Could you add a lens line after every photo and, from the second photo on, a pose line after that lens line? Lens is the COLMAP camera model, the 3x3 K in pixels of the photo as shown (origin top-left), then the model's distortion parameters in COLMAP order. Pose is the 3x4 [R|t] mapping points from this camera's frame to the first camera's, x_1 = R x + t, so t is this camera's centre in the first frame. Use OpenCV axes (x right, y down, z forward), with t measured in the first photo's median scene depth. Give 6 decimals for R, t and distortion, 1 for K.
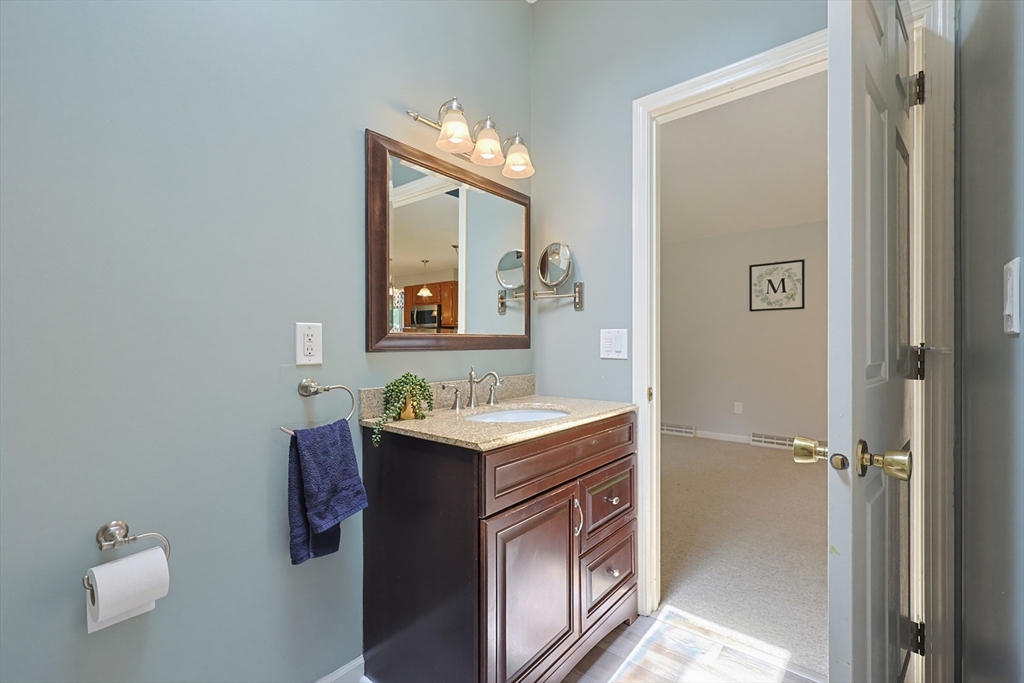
lens RADIAL K [[442.4, 0, 514.8], [0, 442.4, 341.8], [0, 0, 1]] dist [0.000829, -0.000043]
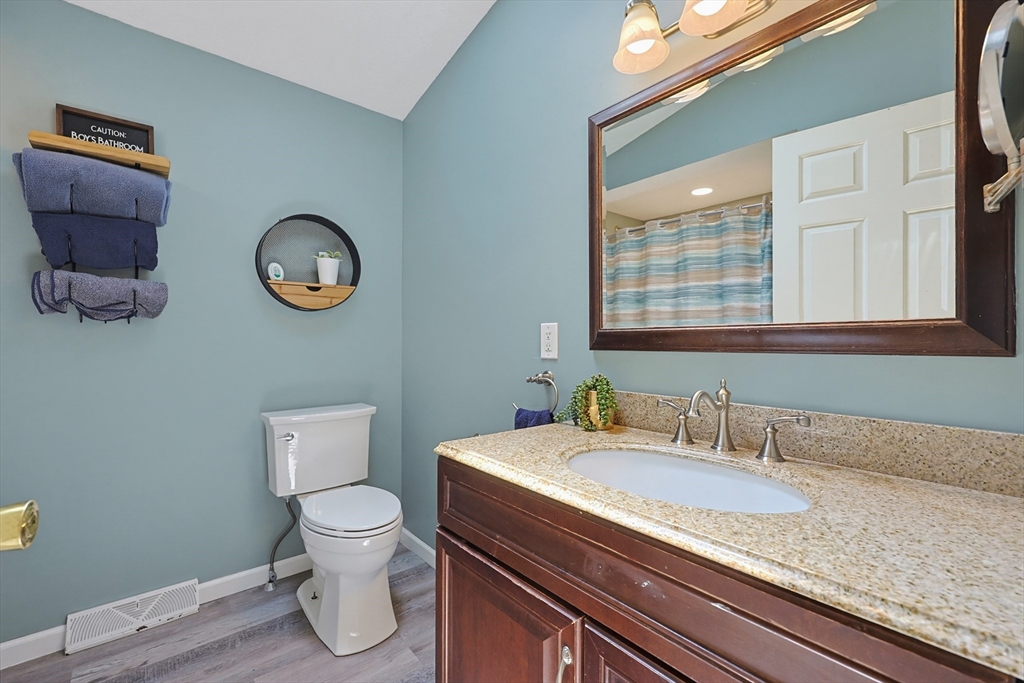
lens RADIAL K [[442.4, 0, 515.5], [0, 442.4, 341.1], [0, 0, 1]] dist [0.000829, -0.000043]
pose [[-0.189593, 0.000142, -0.981863, 0.697521], [0.003038, 0.999995, -0.000442, 0.004776], [0.981858, -0.003067, -0.189593, 1.120762]]
